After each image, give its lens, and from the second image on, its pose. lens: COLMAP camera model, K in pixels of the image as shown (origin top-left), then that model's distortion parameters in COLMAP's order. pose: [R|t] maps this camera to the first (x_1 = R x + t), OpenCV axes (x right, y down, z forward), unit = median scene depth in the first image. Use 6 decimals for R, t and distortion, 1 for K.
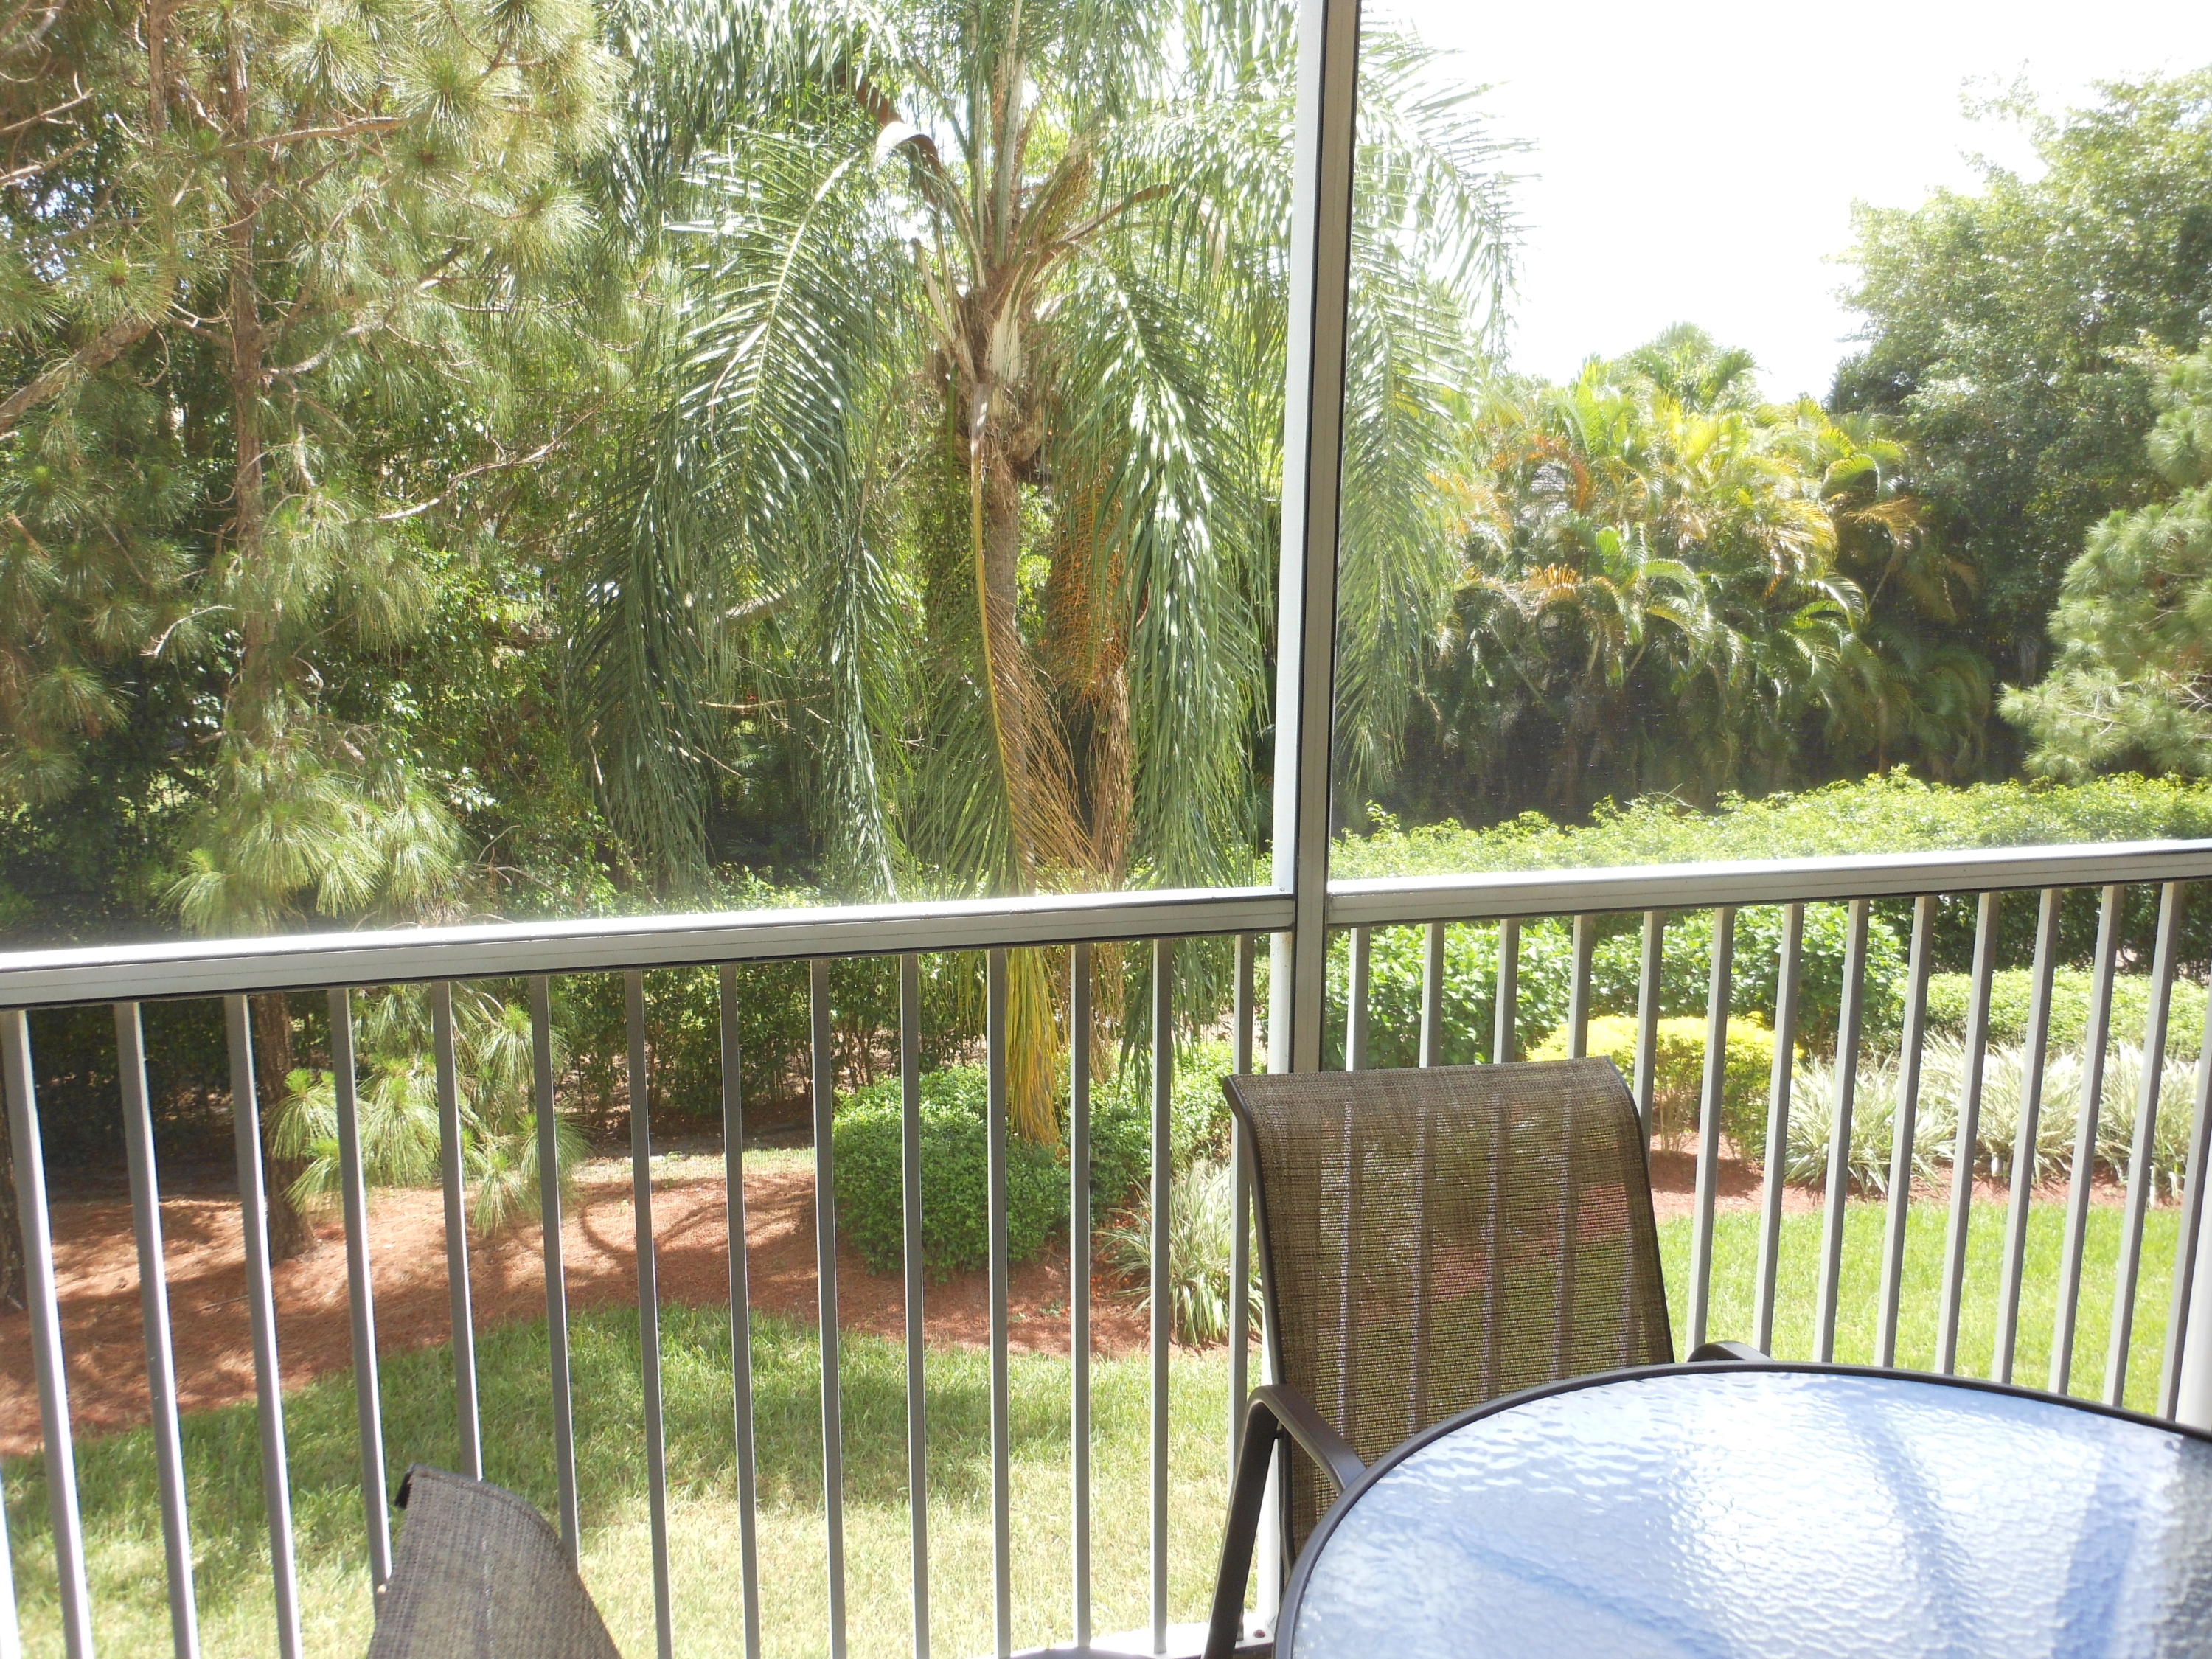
lens RADIAL K [[1781.2, 0, 1092.8], [0, 1781.2, 821.0], [0, 0, 1]] dist [-0.010334, -0.000070]
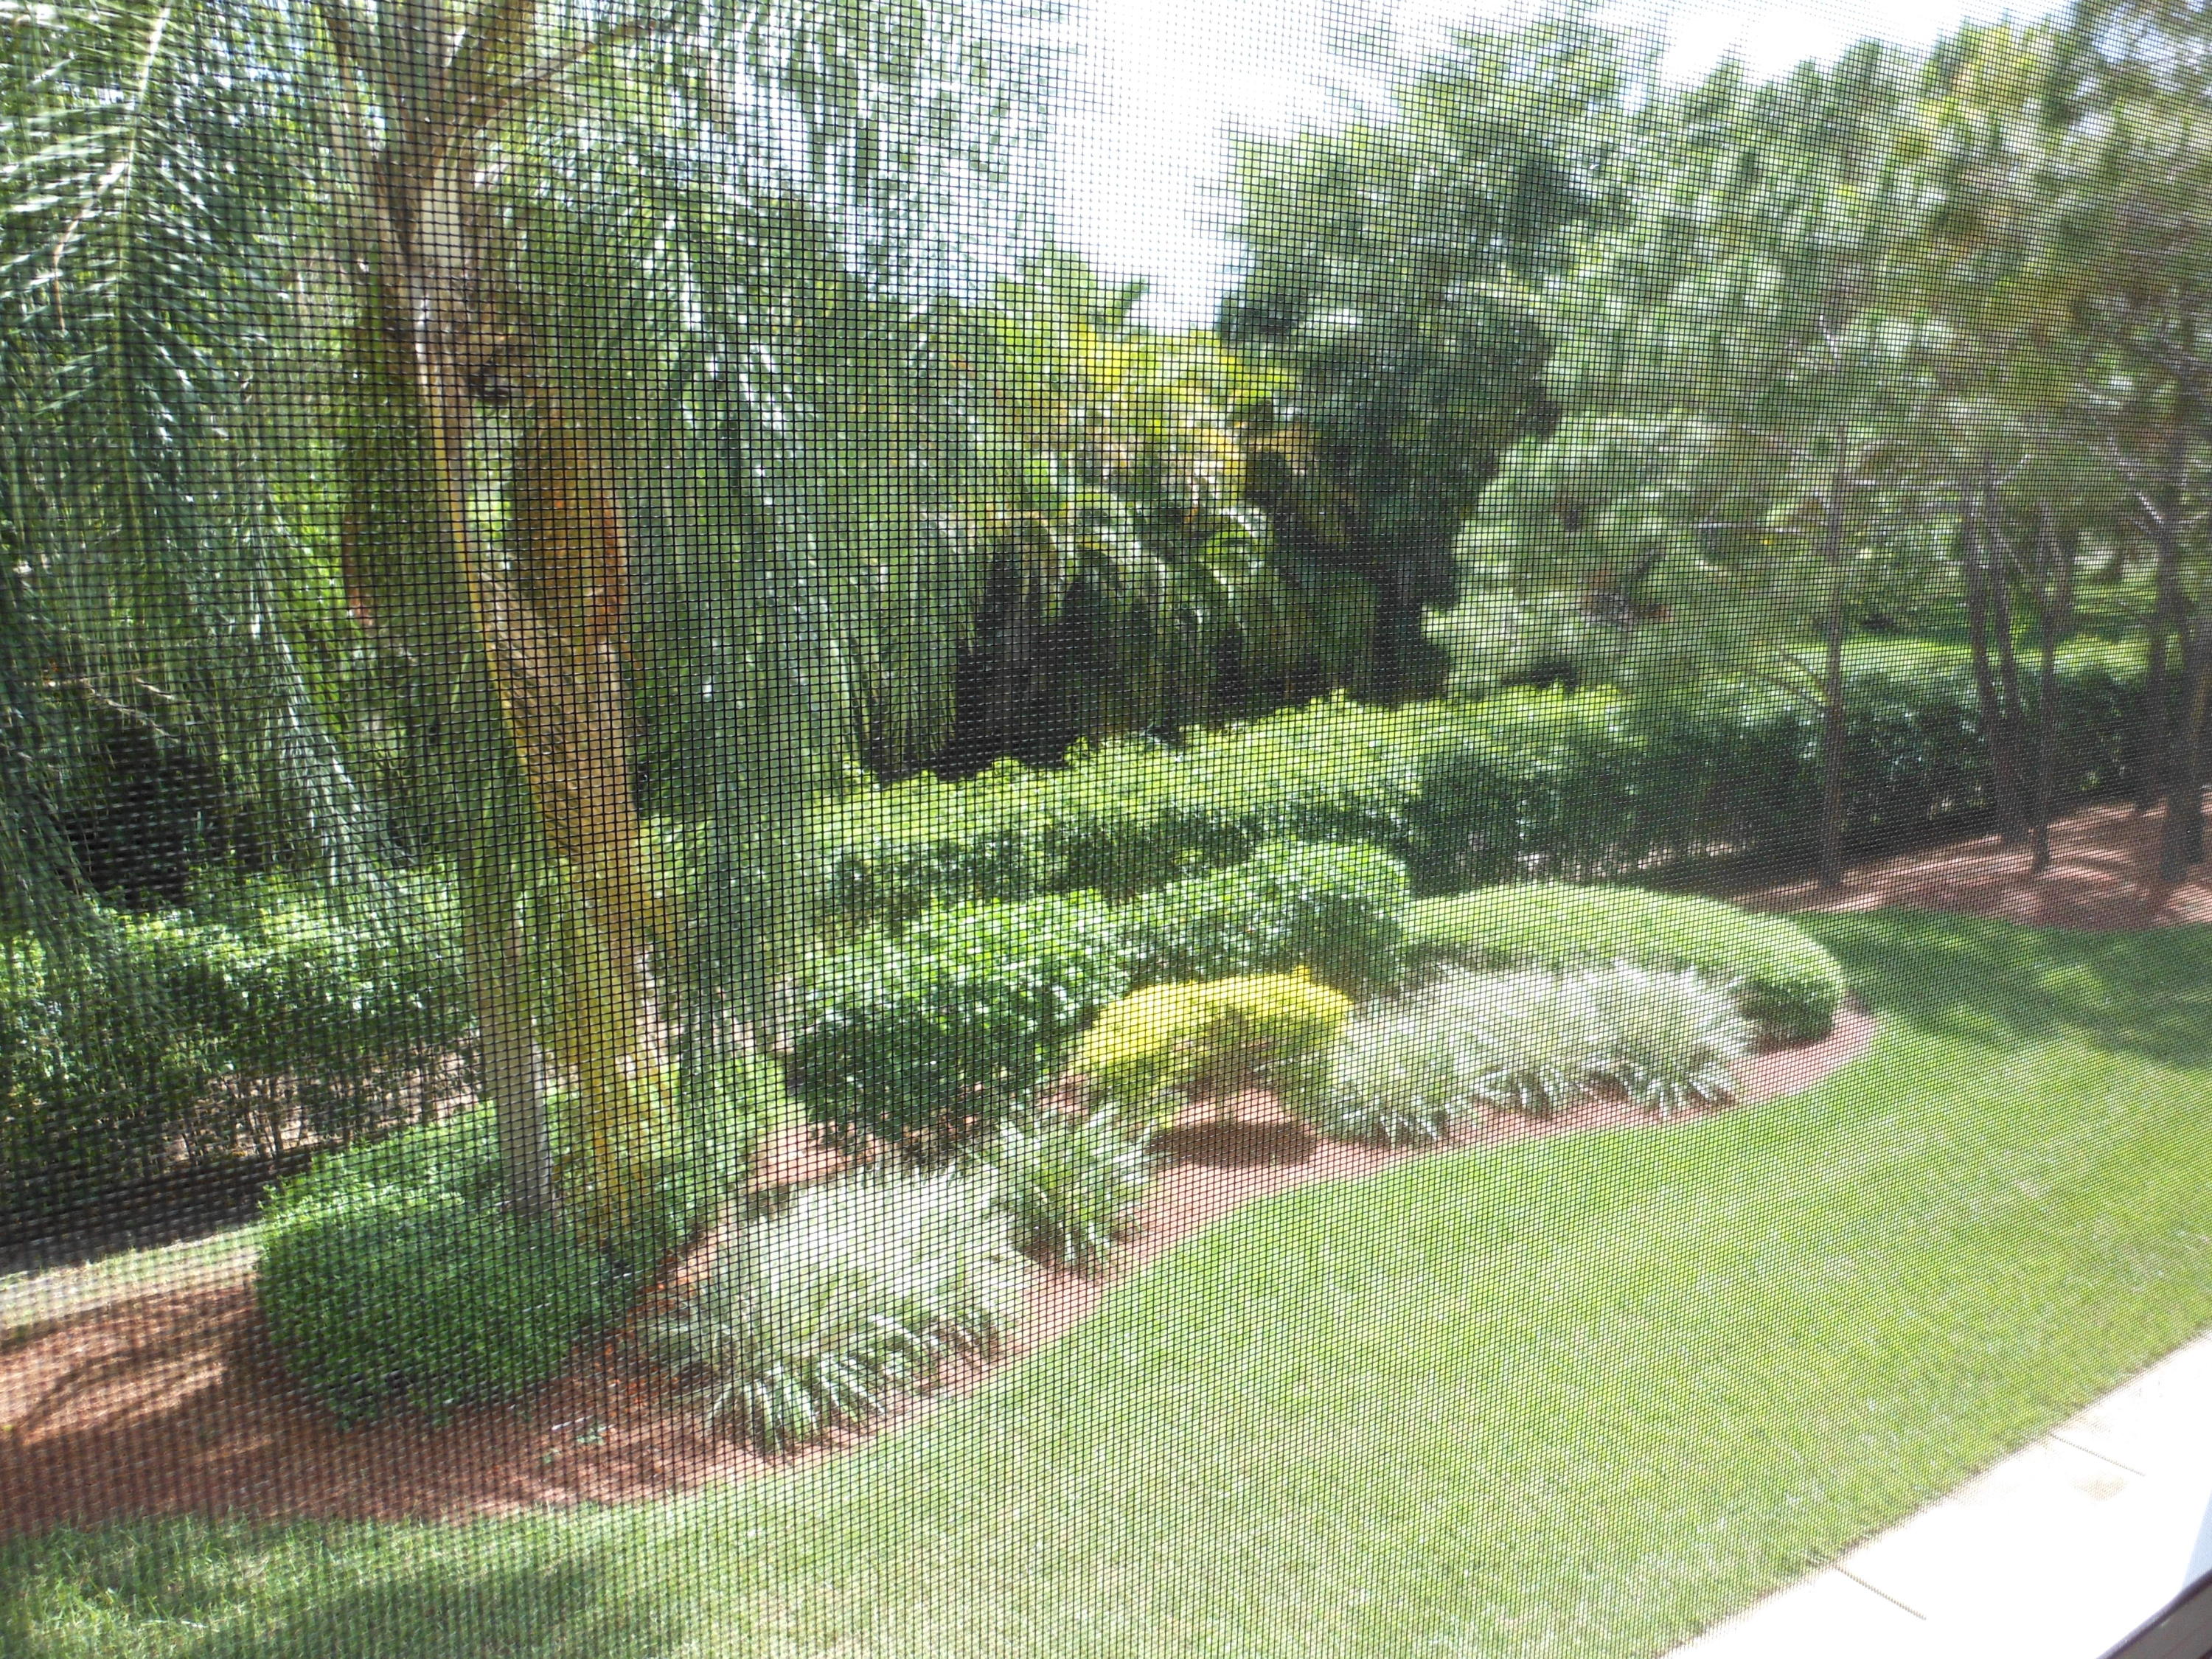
lens RADIAL K [[1718.4, 0, 1000.8], [0, 1718.4, 794.7], [0, 0, 1]] dist [0.004024, 0.006099]
pose [[0.944517, -0.066576, 0.321645, -0.043238], [0.057073, 0.997612, 0.038895, -0.018526], [-0.323466, -0.018380, 0.946061, 0.115726]]
